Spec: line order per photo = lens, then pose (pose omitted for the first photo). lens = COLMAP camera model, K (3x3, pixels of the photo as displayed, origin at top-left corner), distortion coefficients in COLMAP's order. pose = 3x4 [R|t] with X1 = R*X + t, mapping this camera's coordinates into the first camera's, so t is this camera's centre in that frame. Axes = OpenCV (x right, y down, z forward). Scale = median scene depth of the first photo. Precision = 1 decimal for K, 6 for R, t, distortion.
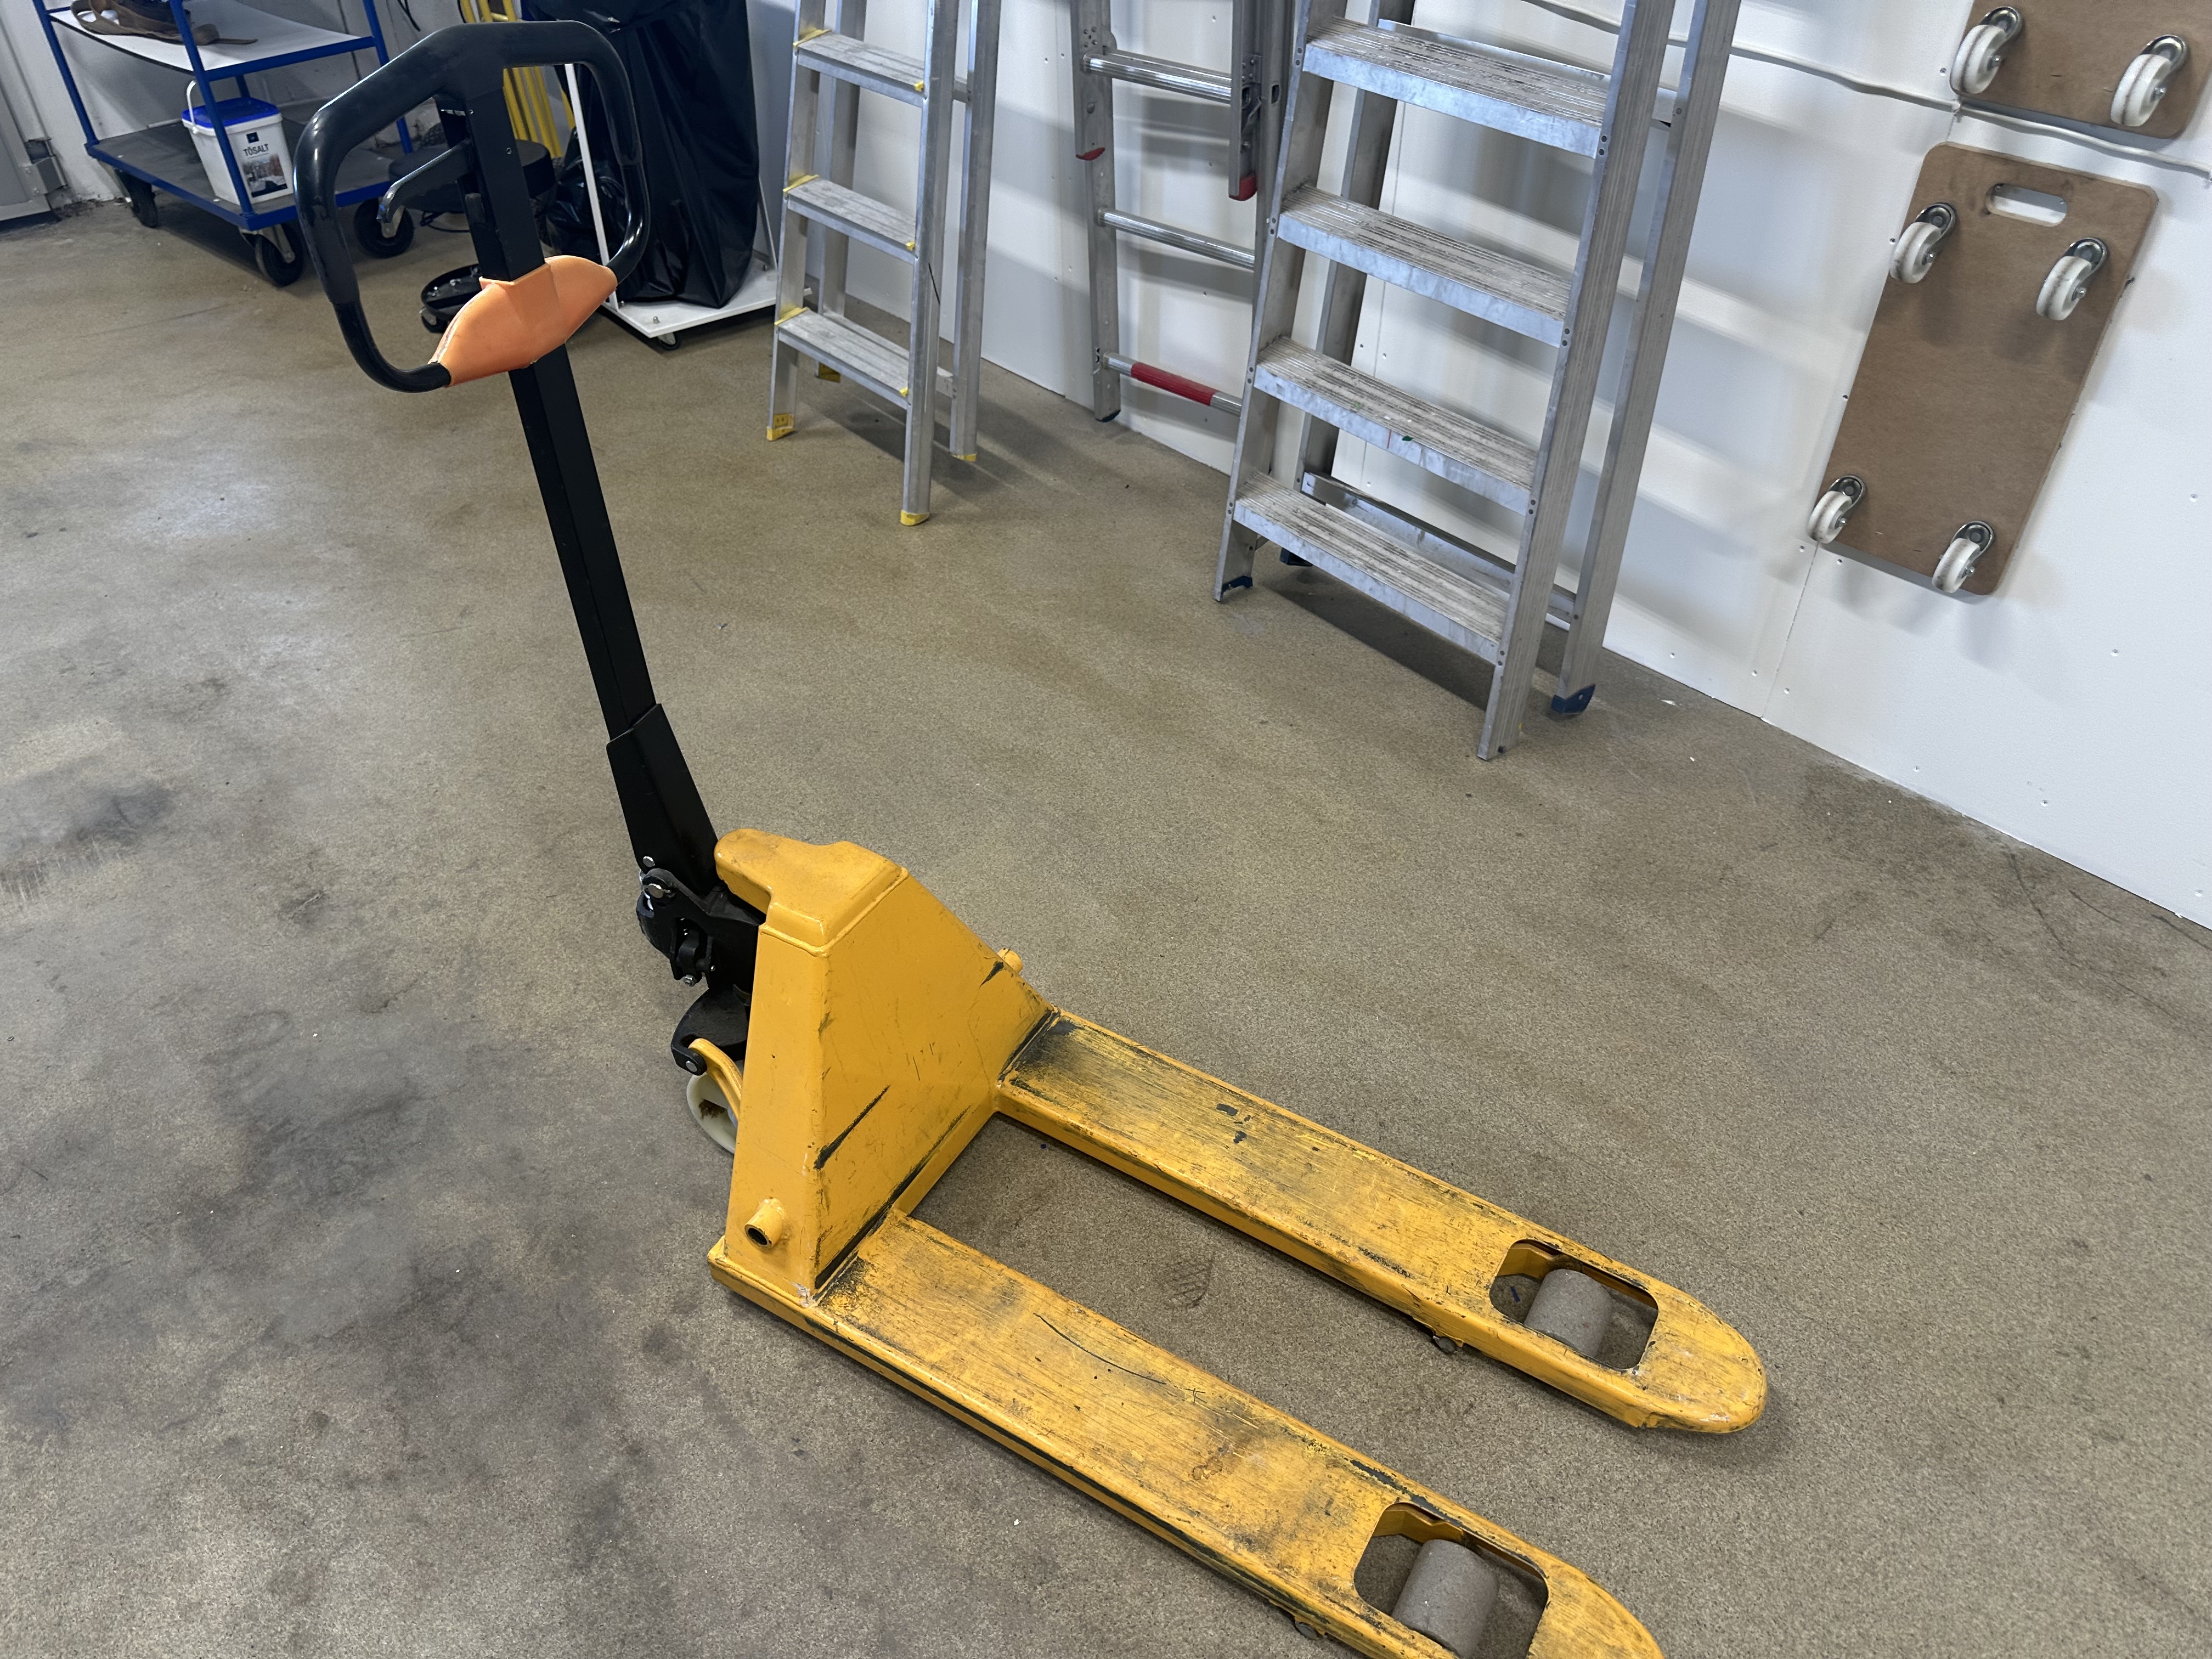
lens RADIAL K [[1561.0, 0, 1124.6], [0, 1561.0, 825.3], [0, 0, 1]] dist [0.130872, -0.245811]
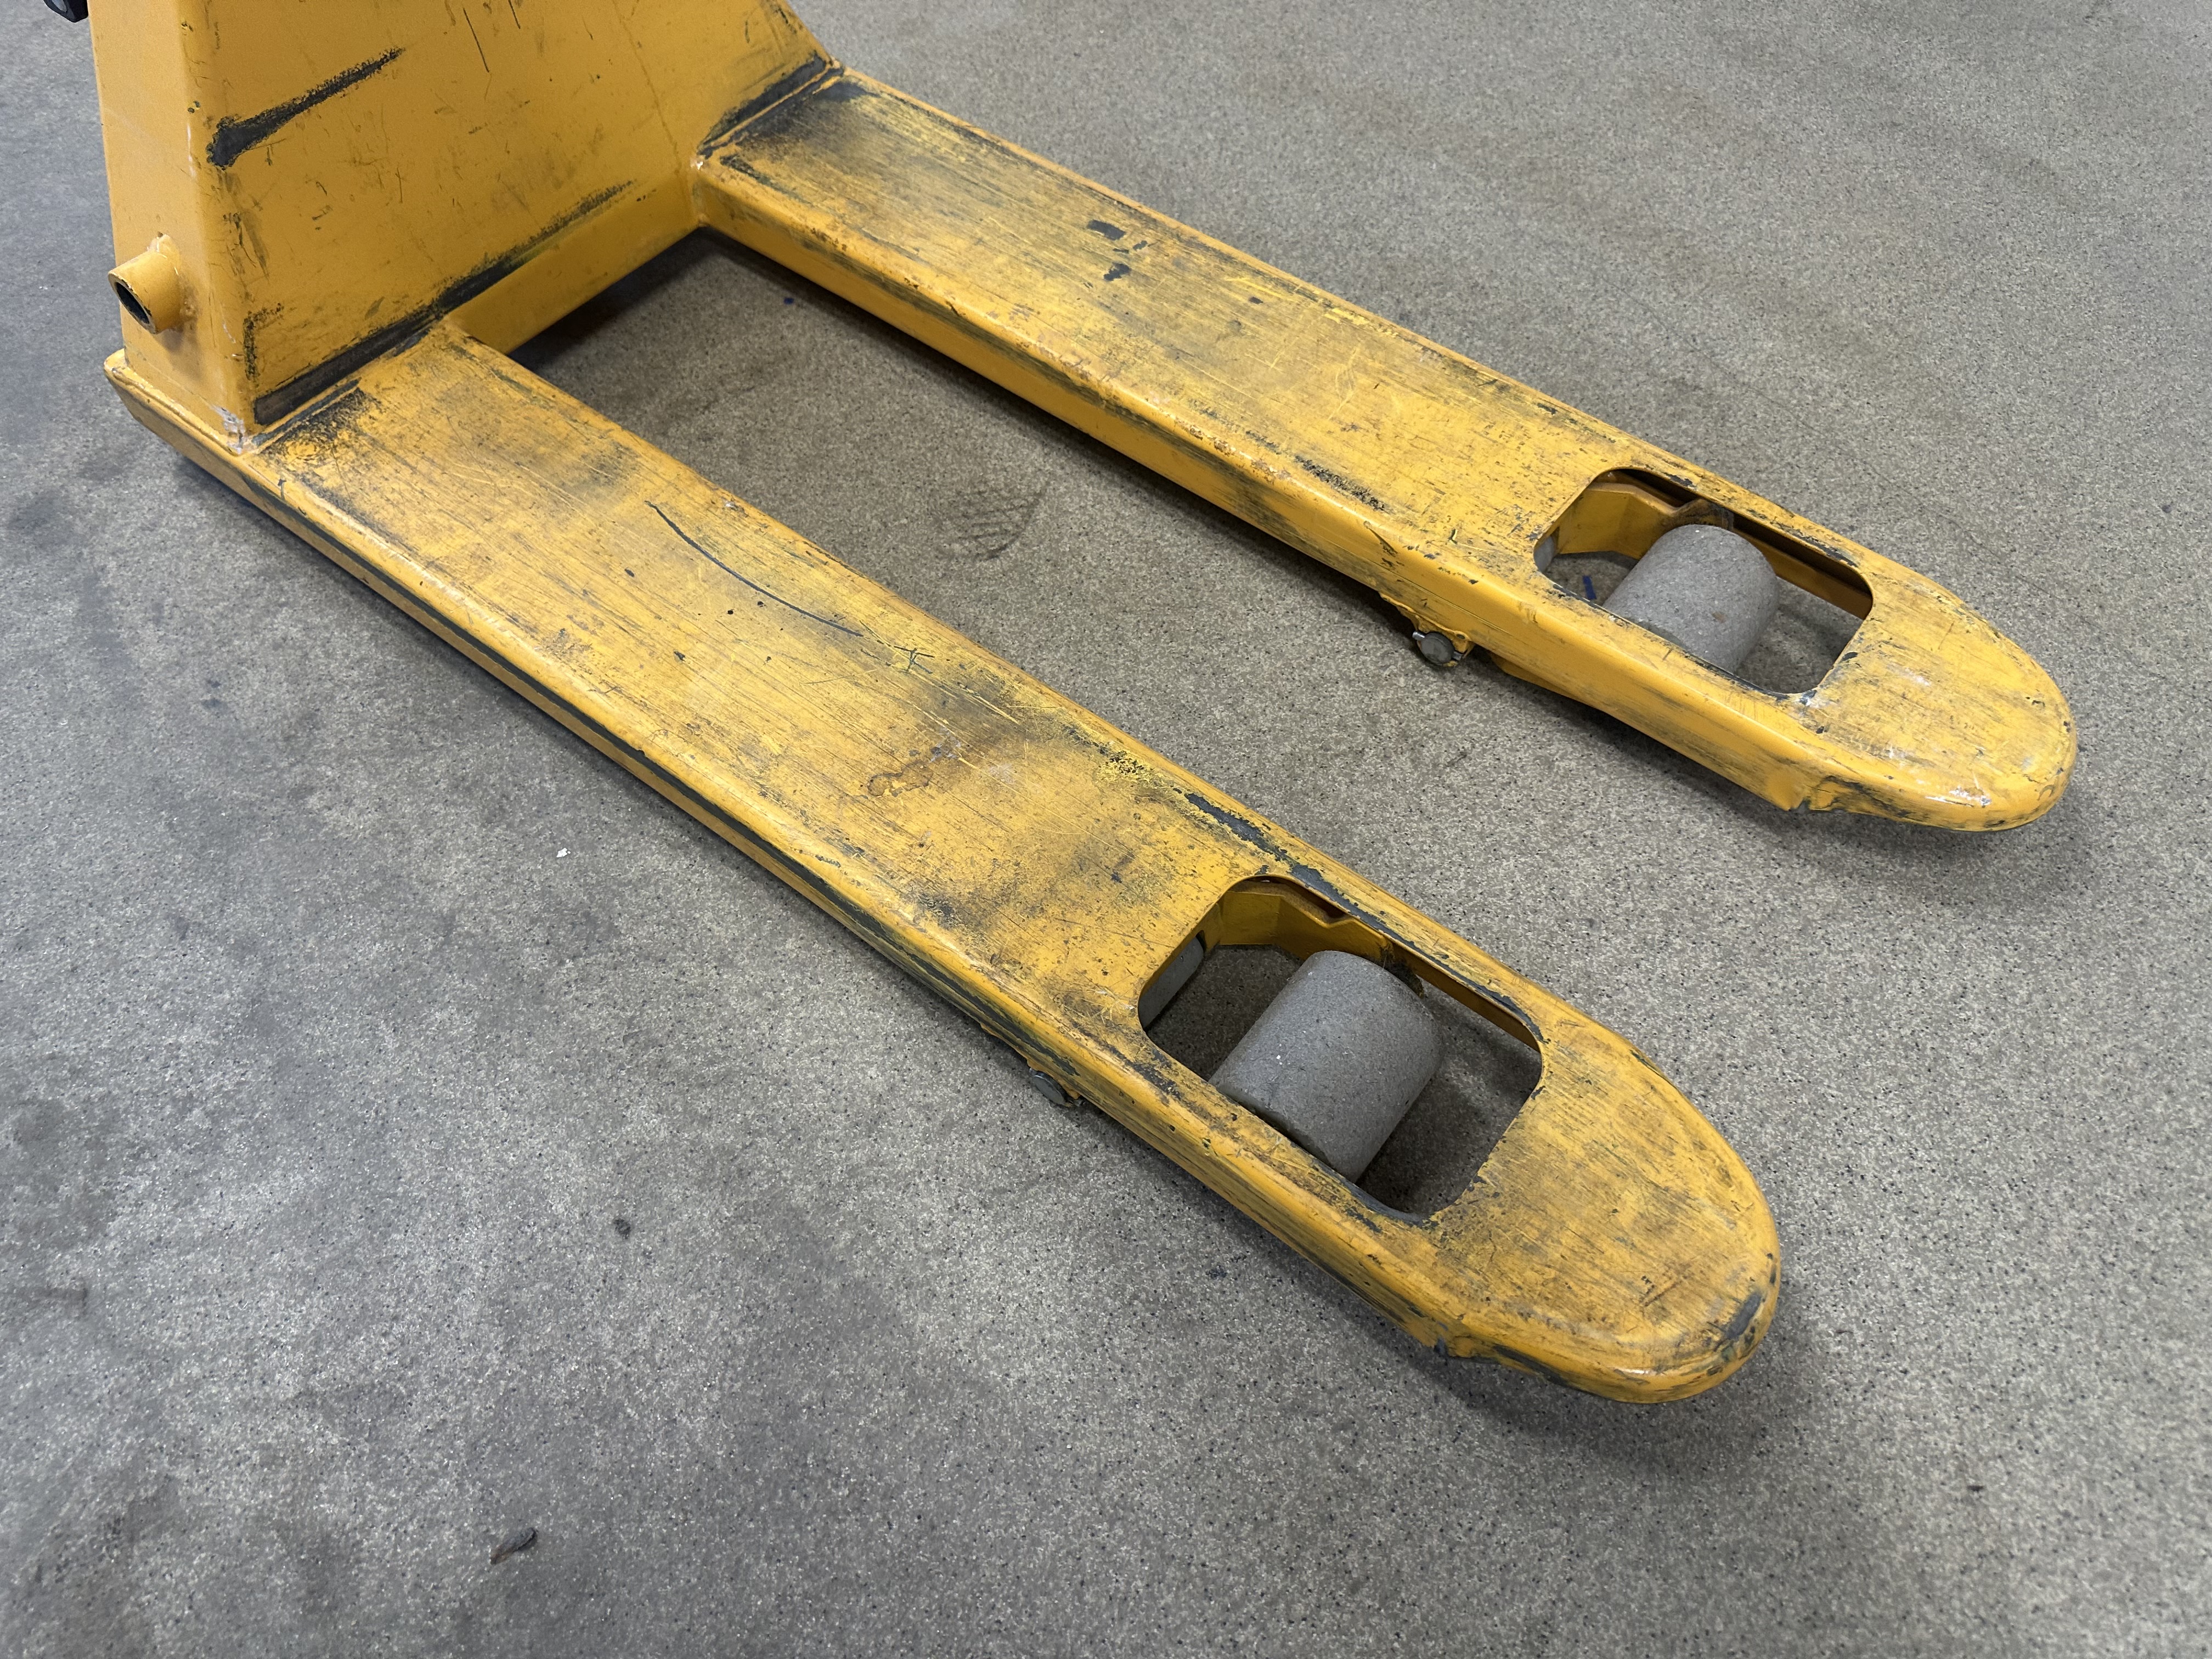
lens RADIAL K [[1585.8, 0, 1117.7], [0, 1585.8, 845.5], [0, 0, 1]] dist [0.049395, -0.077573]
pose [[0.991991, 0.103039, -0.073048, 0.137834], [-0.078662, 0.956487, 0.280972, 0.241679], [0.098820, -0.272976, 0.956932, 0.450188]]
